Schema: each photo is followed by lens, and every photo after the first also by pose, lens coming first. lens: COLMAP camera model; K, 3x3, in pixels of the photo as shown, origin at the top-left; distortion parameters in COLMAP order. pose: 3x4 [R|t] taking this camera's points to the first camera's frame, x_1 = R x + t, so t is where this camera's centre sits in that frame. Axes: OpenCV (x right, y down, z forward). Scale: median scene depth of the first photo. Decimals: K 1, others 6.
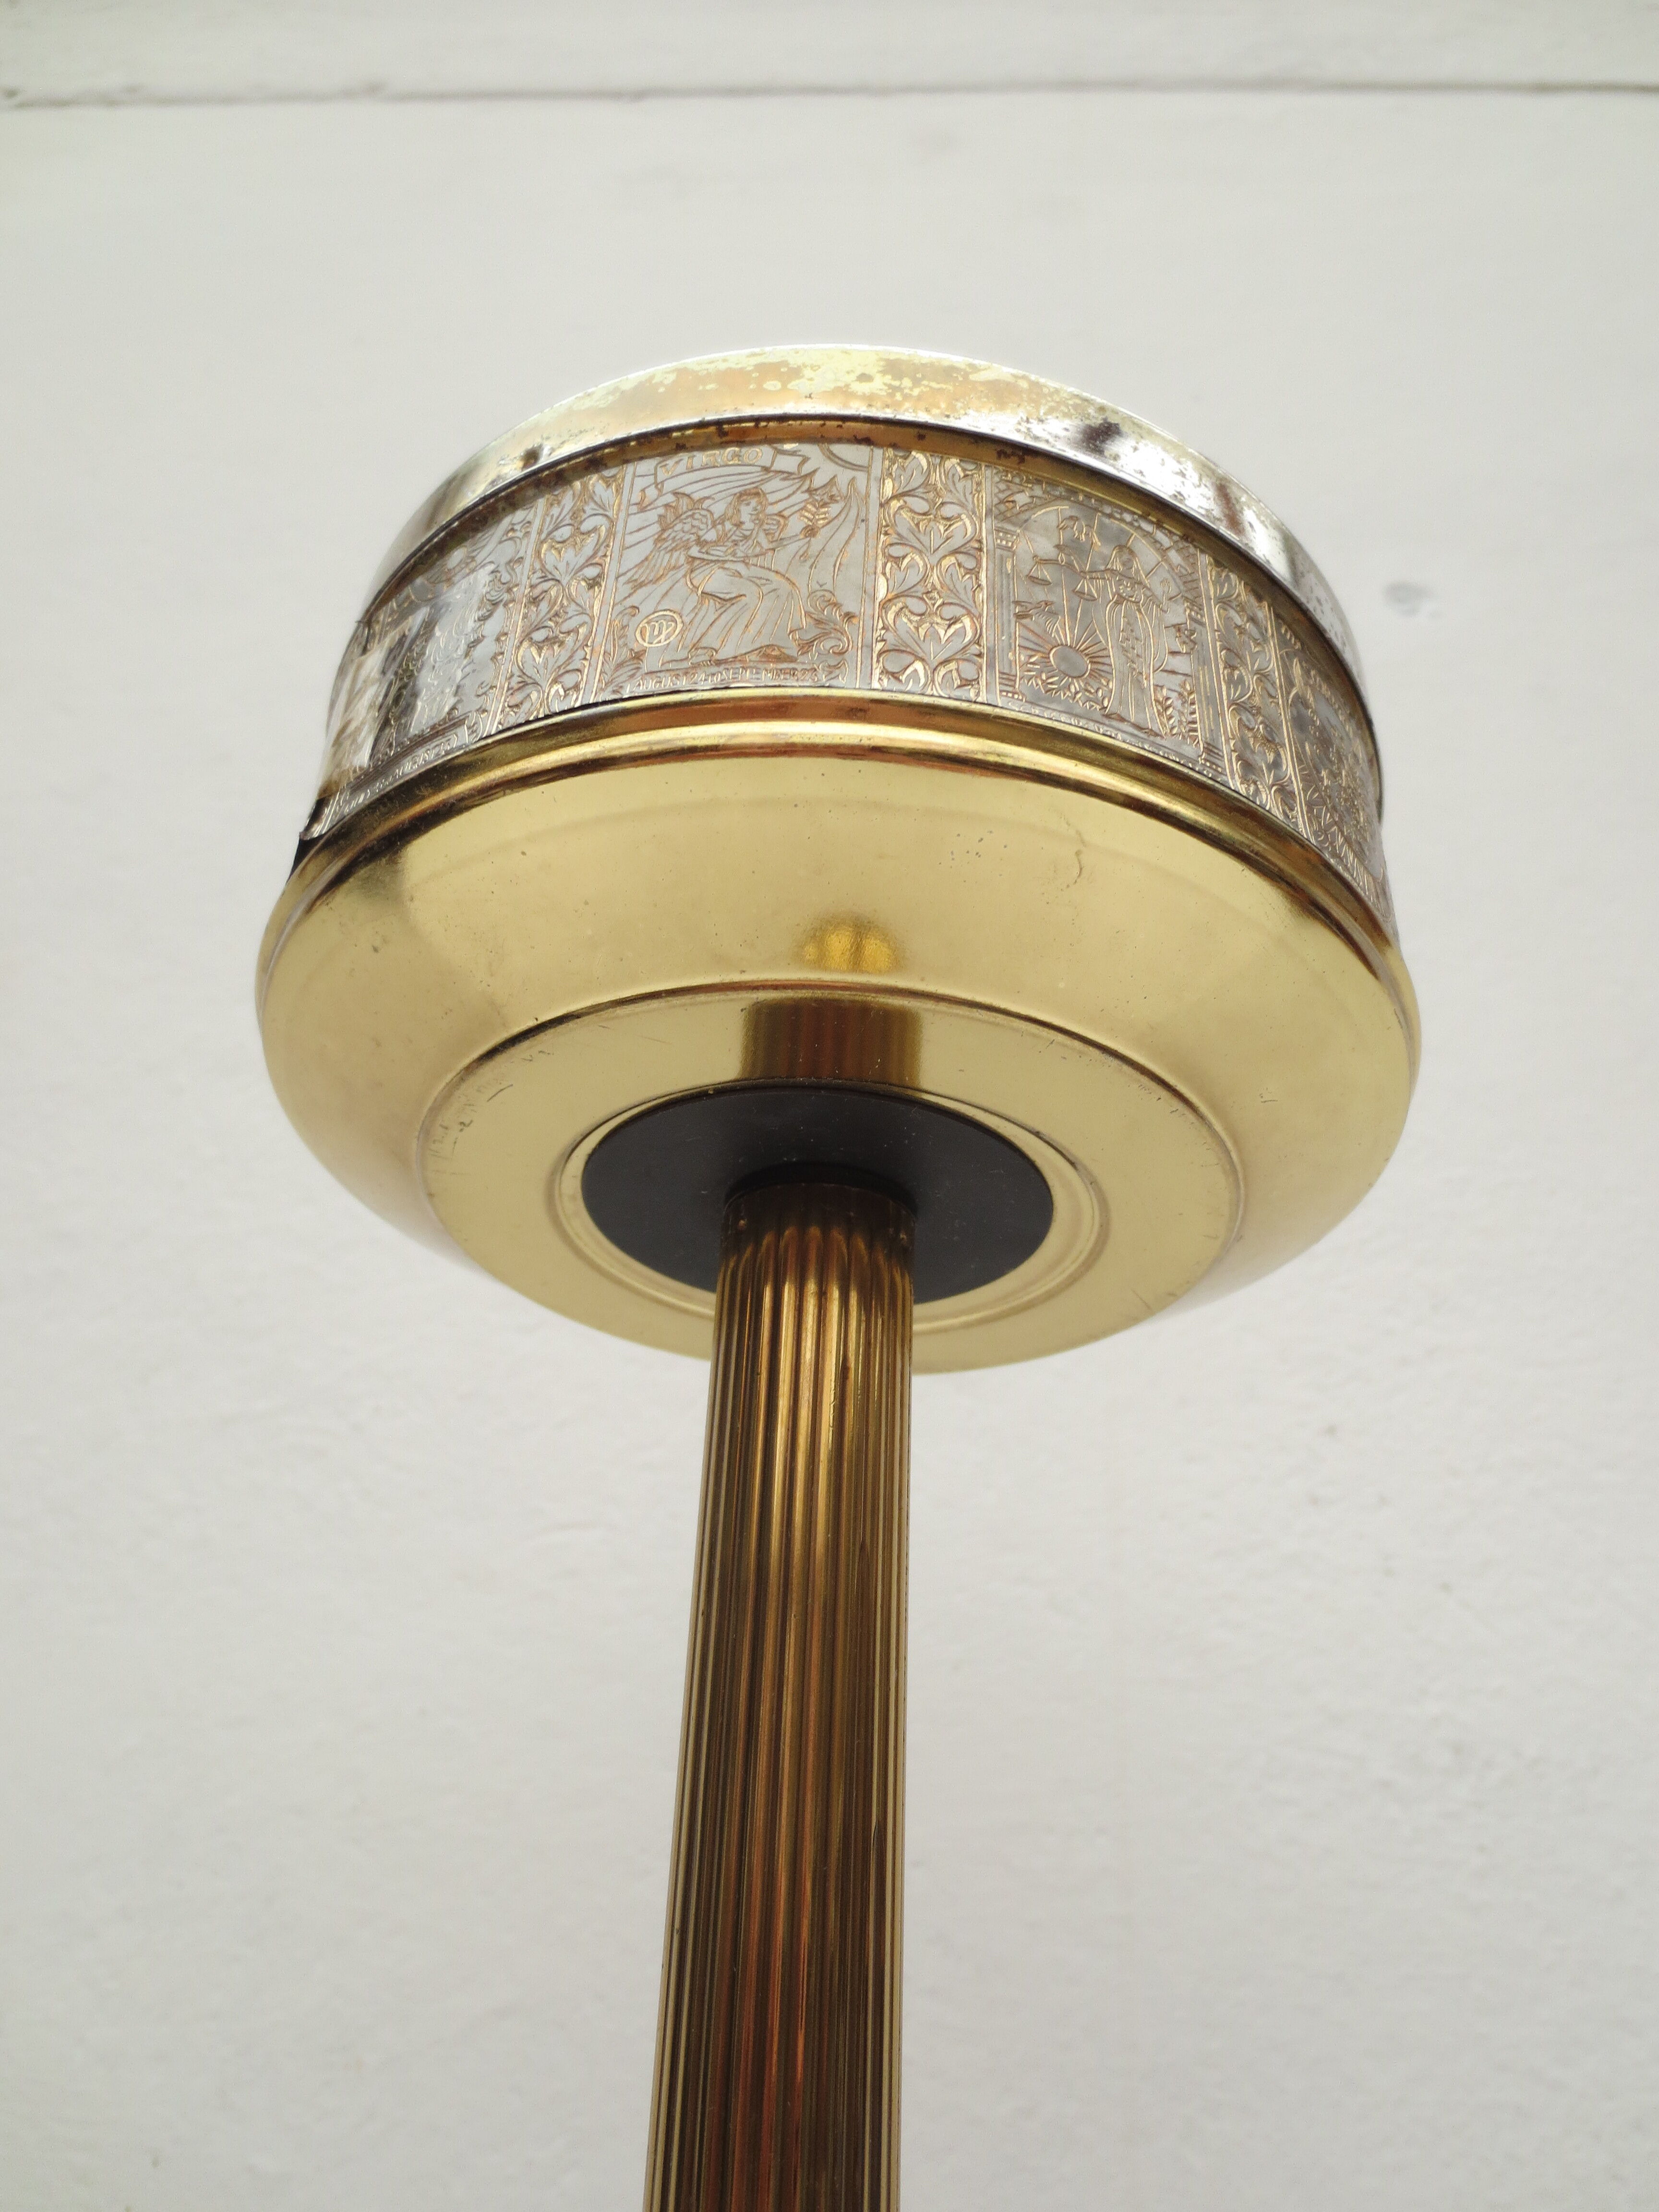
lens RADIAL K [[1557.0, 0, 832.6], [0, 1557.0, 1106.6], [0, 0, 1]] dist [-0.031088, 0.010296]
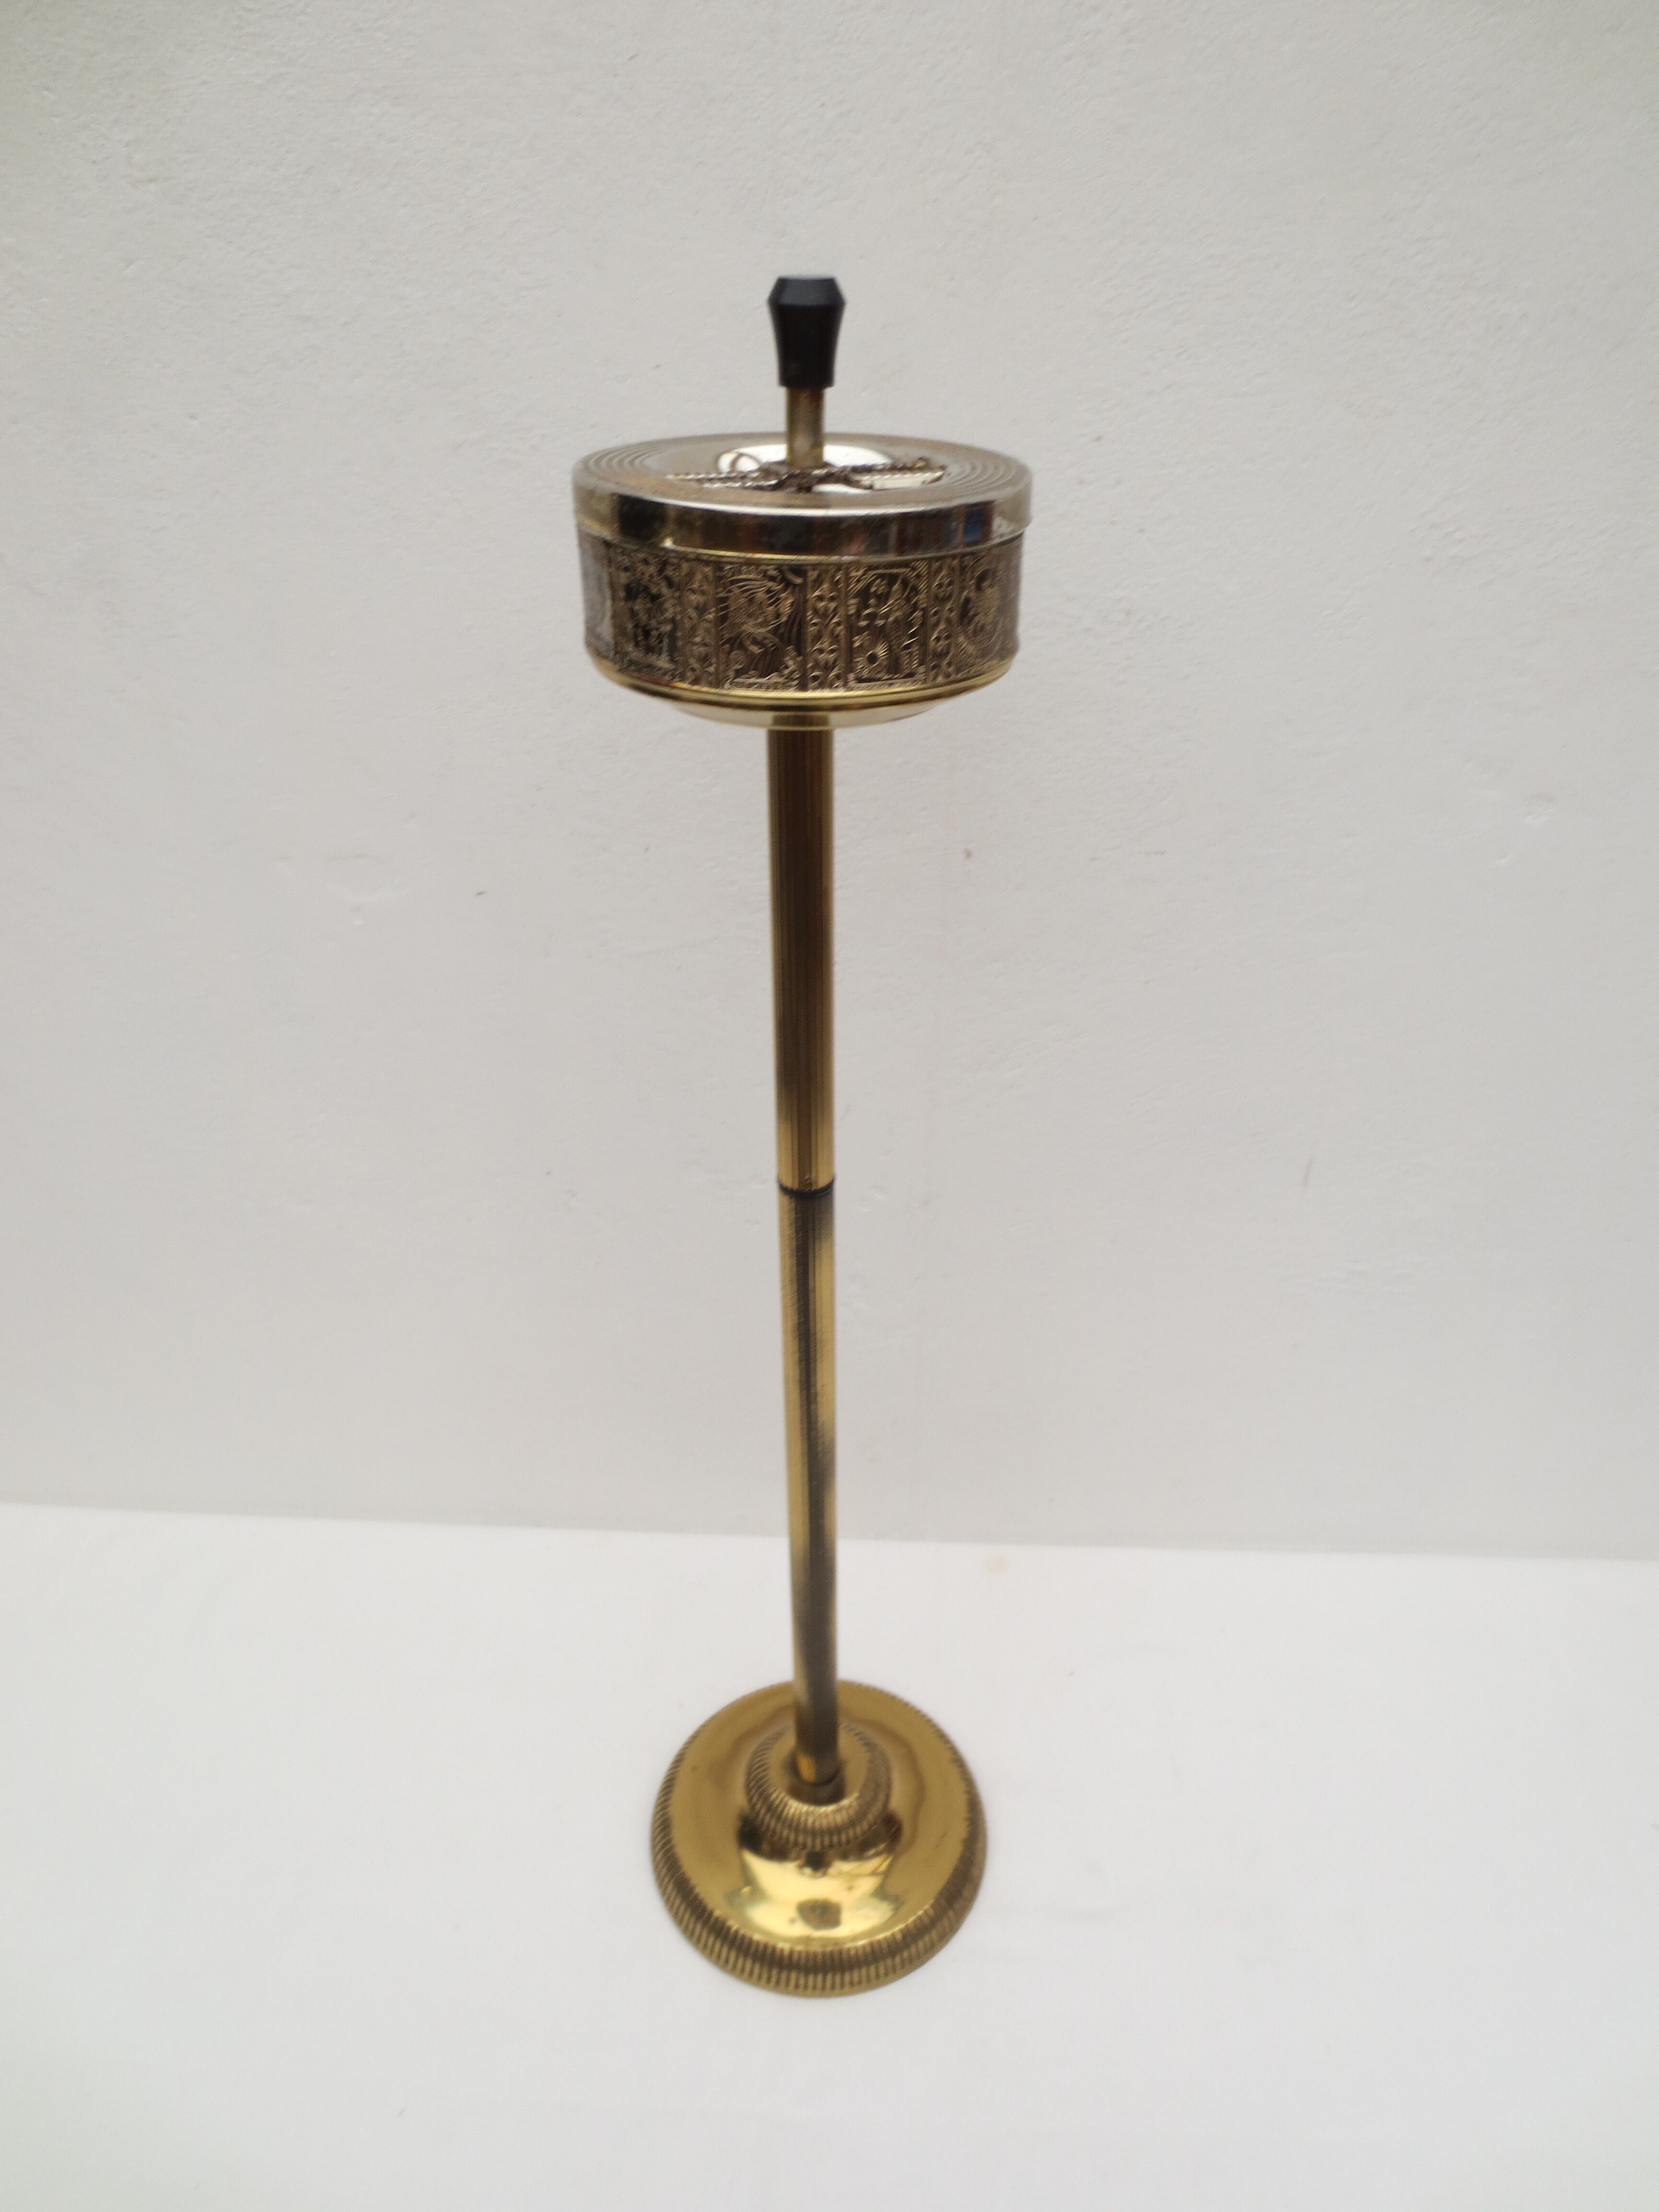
lens RADIAL K [[1548.0, 0, 824.1], [0, 1548.0, 1101.2], [0, 0, 1]] dist [-0.026305, 0.005422]
pose [[0.999096, -0.027308, -0.032580, 0.124669], [0.041560, 0.466258, 0.883672, -2.372663], [-0.008940, -0.884227, 0.466971, -1.100218]]
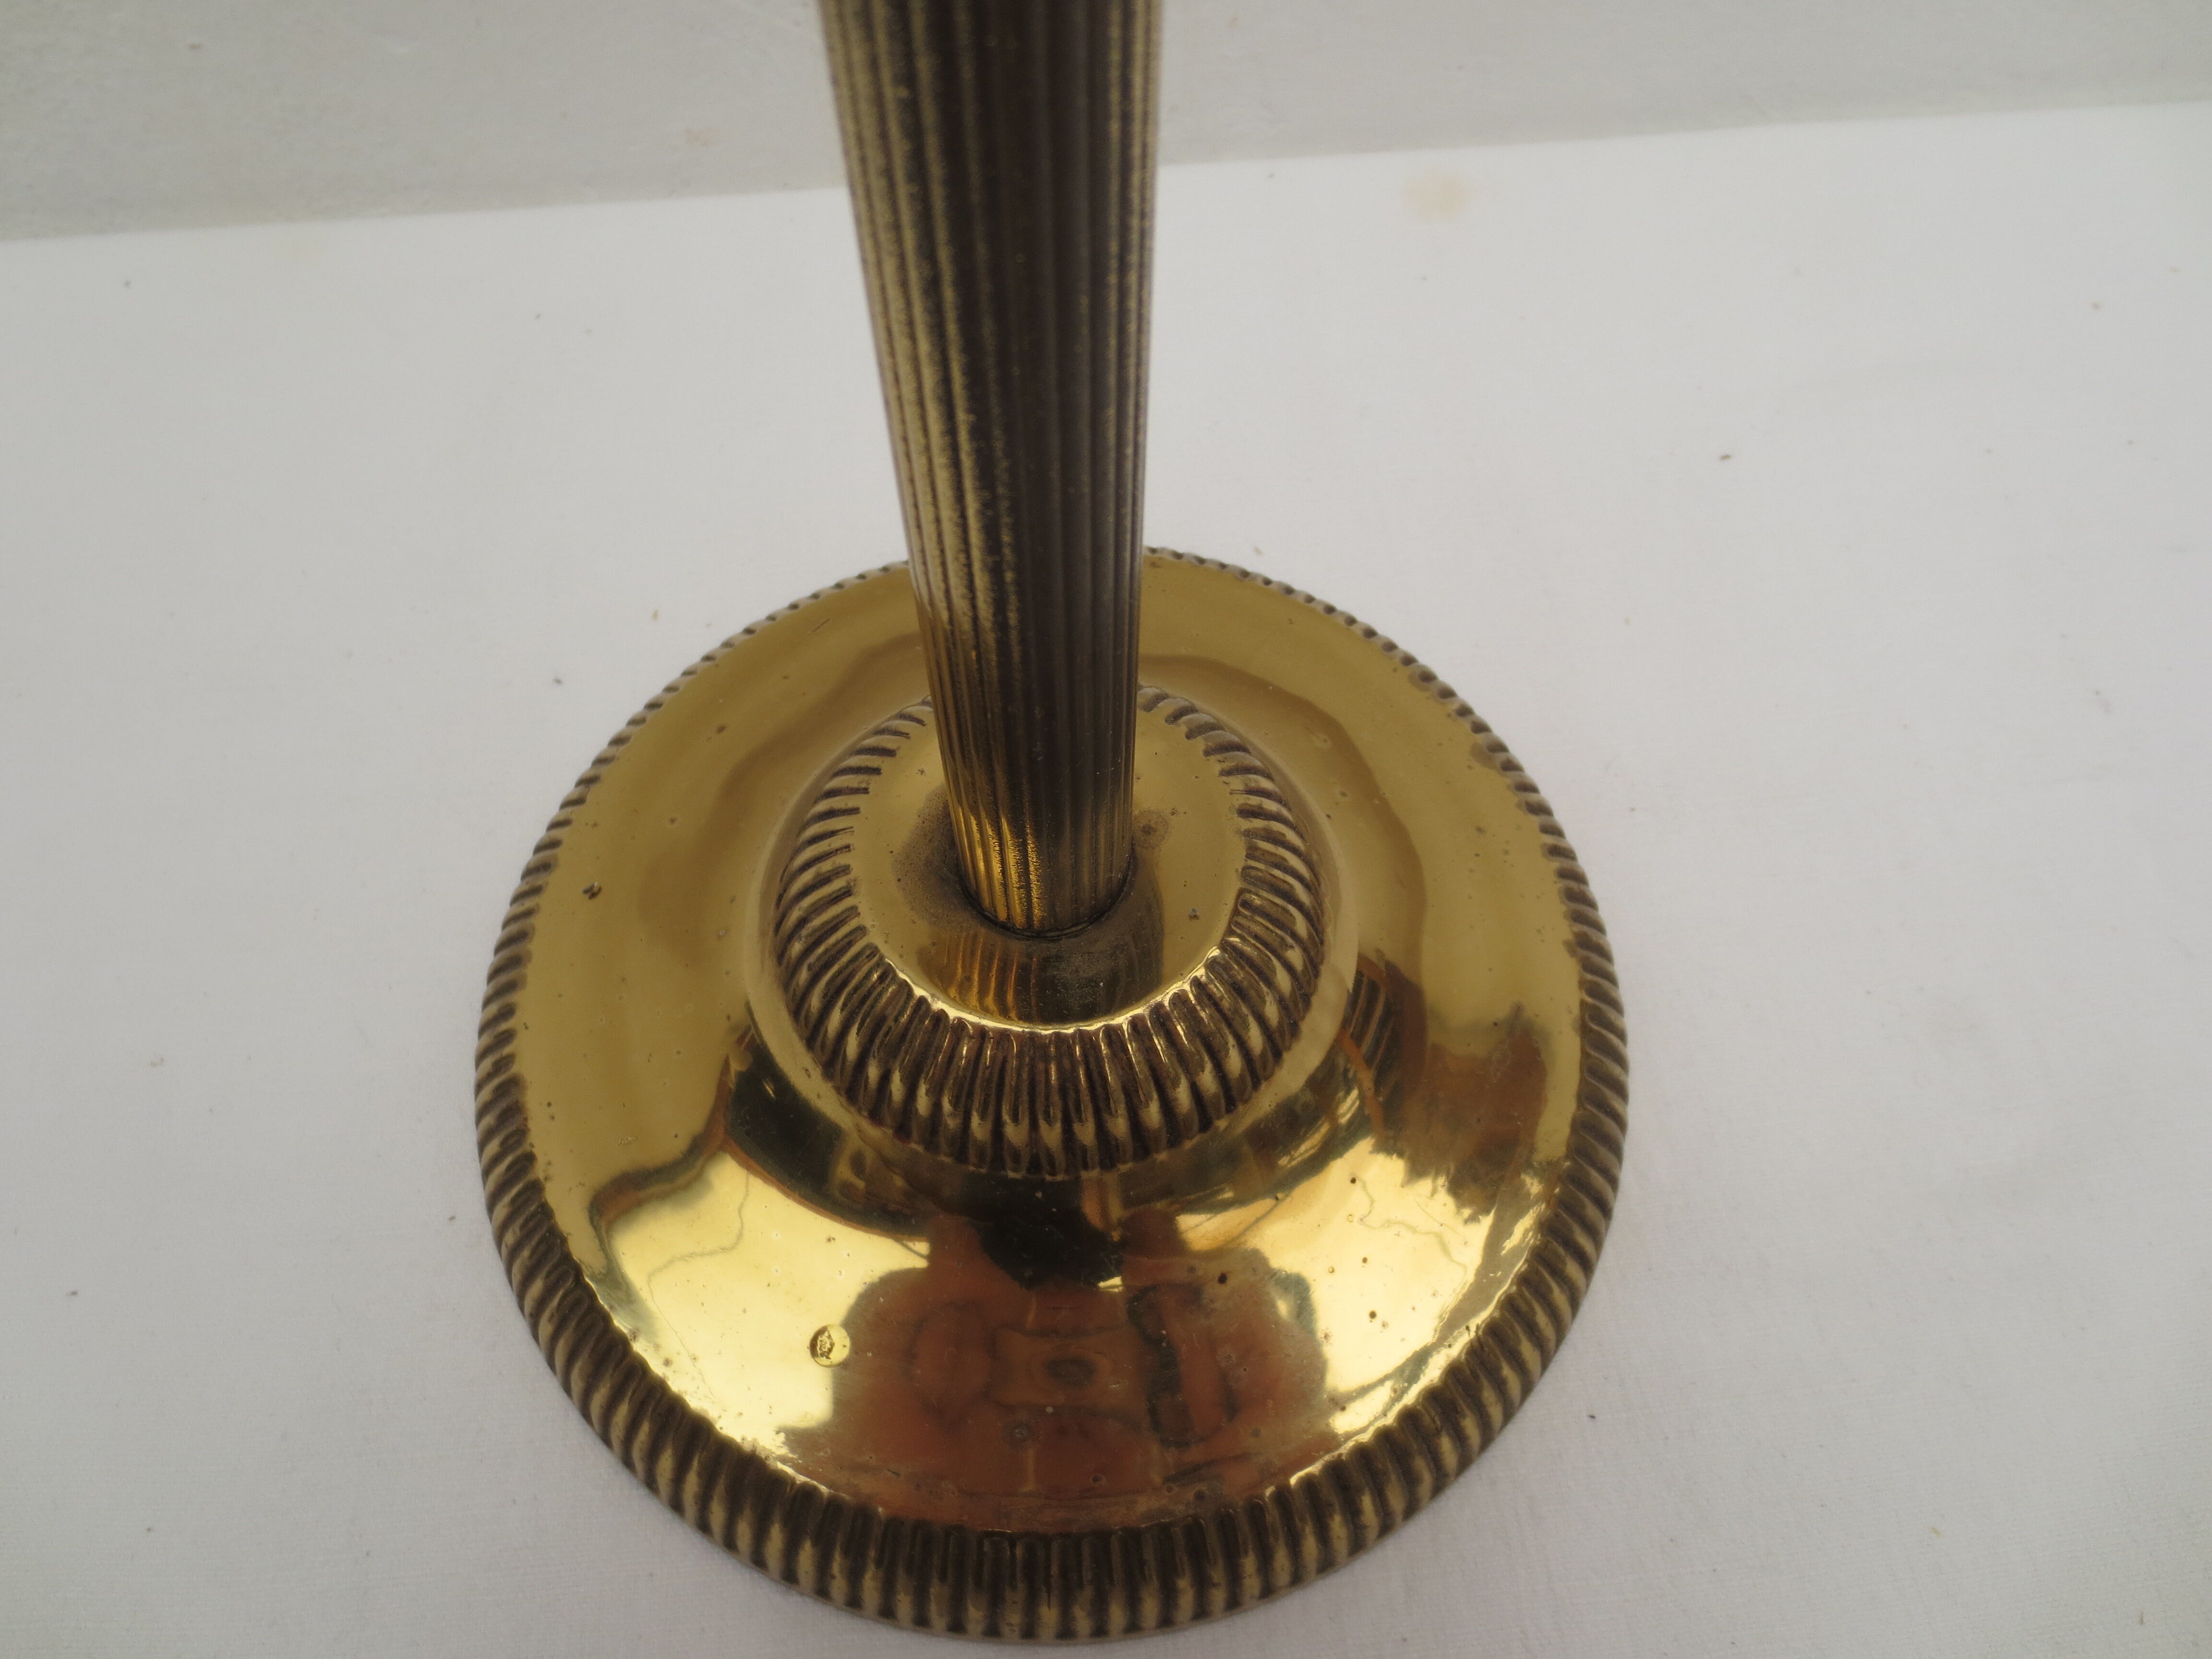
lens RADIAL K [[1548.0, 0, 1106.0], [0, 1548.0, 829.5], [0, 0, 1]] dist [-0.026305, 0.005422]
pose [[0.991042, -0.127368, 0.040171, -0.127691], [-0.045249, -0.037227, 0.998282, 1.957845], [-0.125654, -0.991157, -0.042657, -0.581701]]
